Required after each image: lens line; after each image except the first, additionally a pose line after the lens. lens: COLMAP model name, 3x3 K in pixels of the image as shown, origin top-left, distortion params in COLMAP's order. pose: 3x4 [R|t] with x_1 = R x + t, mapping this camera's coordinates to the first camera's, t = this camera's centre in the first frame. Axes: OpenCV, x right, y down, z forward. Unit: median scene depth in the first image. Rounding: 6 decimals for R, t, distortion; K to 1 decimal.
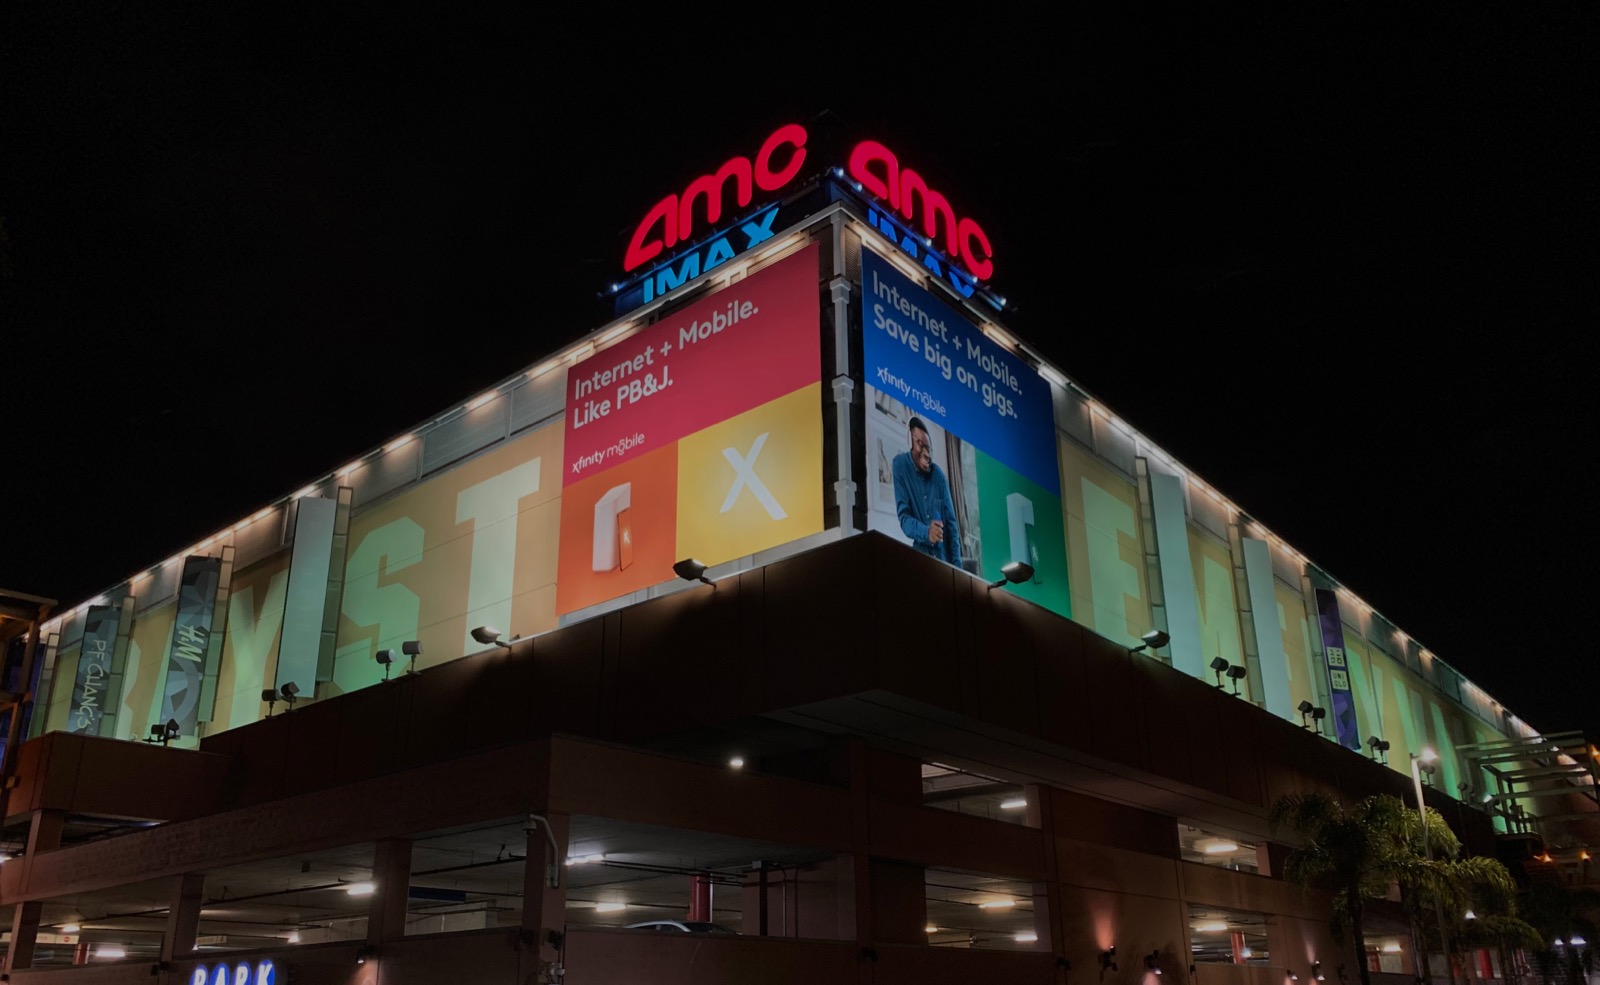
lens RADIAL K [[1219.4, 0, 796.1], [0, 1219.4, 618.2], [0, 0, 1]] dist [0.000539, 0.000424]
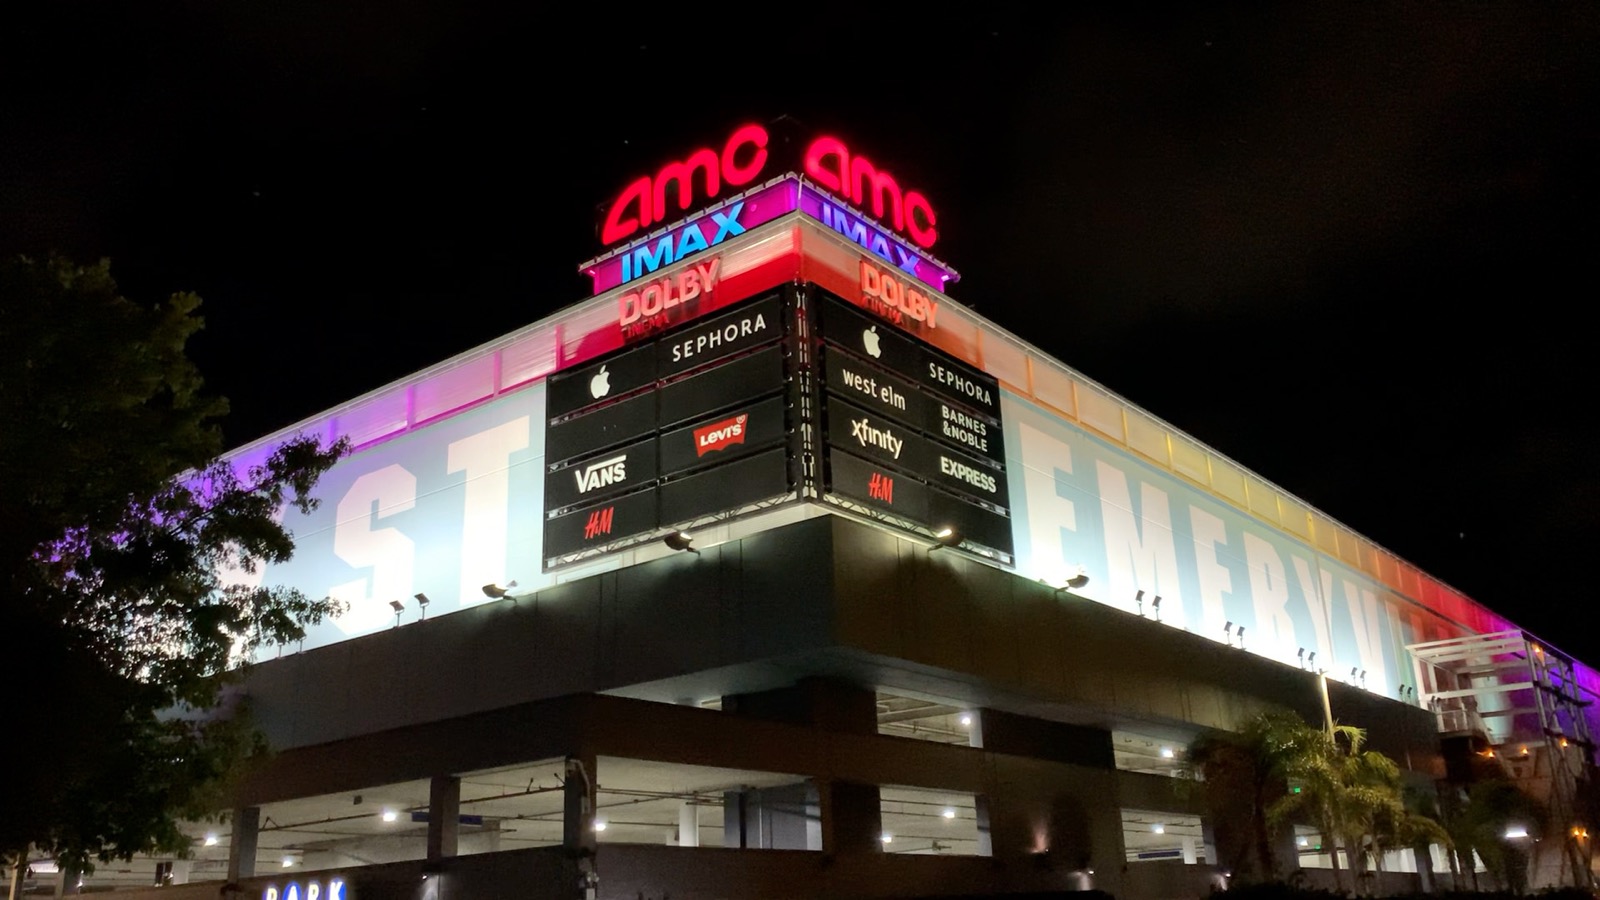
lens RADIAL K [[1392.7, 0, 802.7], [0, 1392.7, 447.3], [0, 0, 1]] dist [0.000665, 0.001923]
pose [[0.999262, -0.015498, 0.035146, -0.008064], [0.016381, 0.999553, -0.024993, -0.072482], [-0.034743, 0.025551, 0.999070, -0.280975]]
